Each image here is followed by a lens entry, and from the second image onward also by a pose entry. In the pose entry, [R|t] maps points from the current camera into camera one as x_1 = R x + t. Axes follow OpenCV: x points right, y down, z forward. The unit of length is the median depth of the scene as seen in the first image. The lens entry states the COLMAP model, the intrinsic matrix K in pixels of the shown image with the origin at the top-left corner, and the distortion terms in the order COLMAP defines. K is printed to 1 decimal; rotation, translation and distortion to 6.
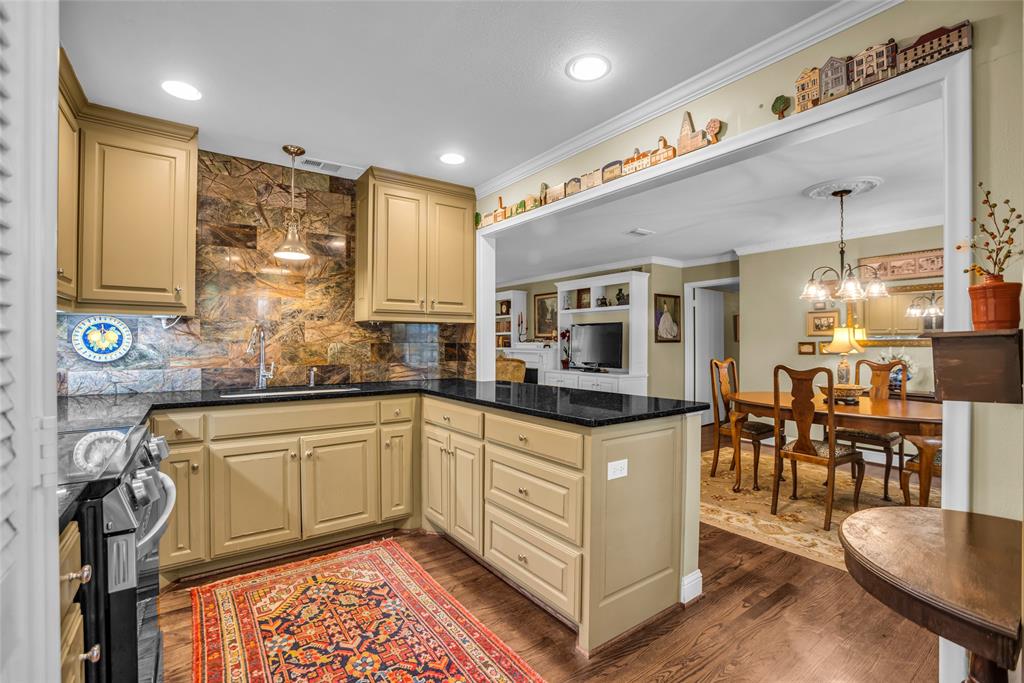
lens RADIAL K [[461.2, 0, 512.0], [0, 461.2, 341.5], [0, 0, 1]] dist [-0.000302, 0.000059]
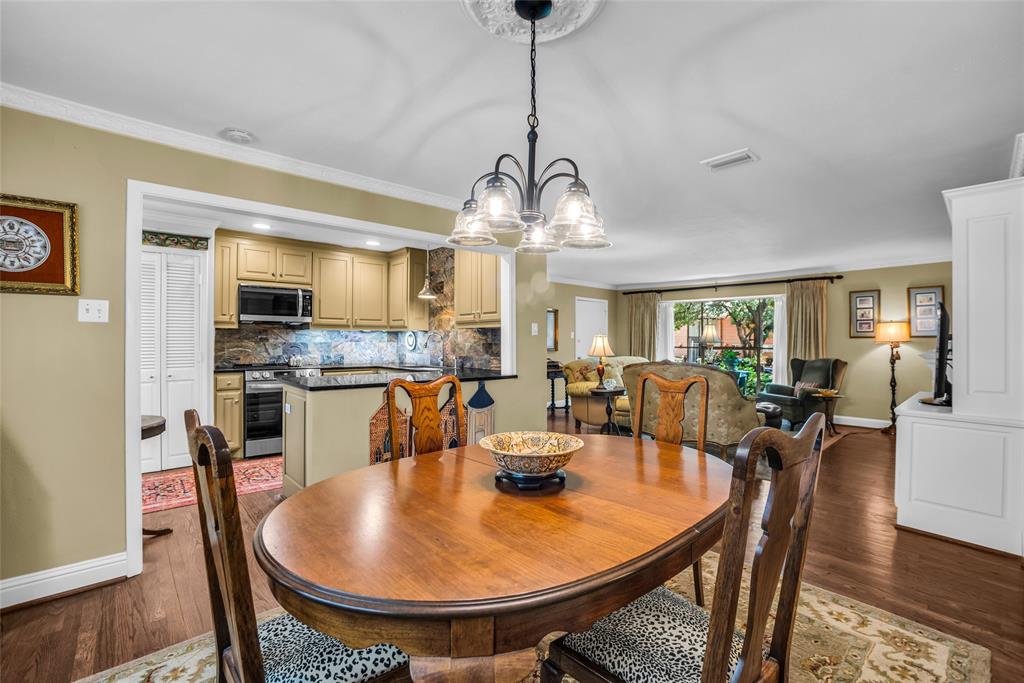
lens RADIAL K [[461.2, 0, 512.0], [0, 461.2, 341.5], [0, 0, 1]] dist [-0.000302, 0.000059]
pose [[0.109575, 0.000266, -0.993978, 1.607779], [-0.011903, 0.999929, -0.001045, -0.001594], [0.993907, 0.011946, 0.109571, 1.251579]]
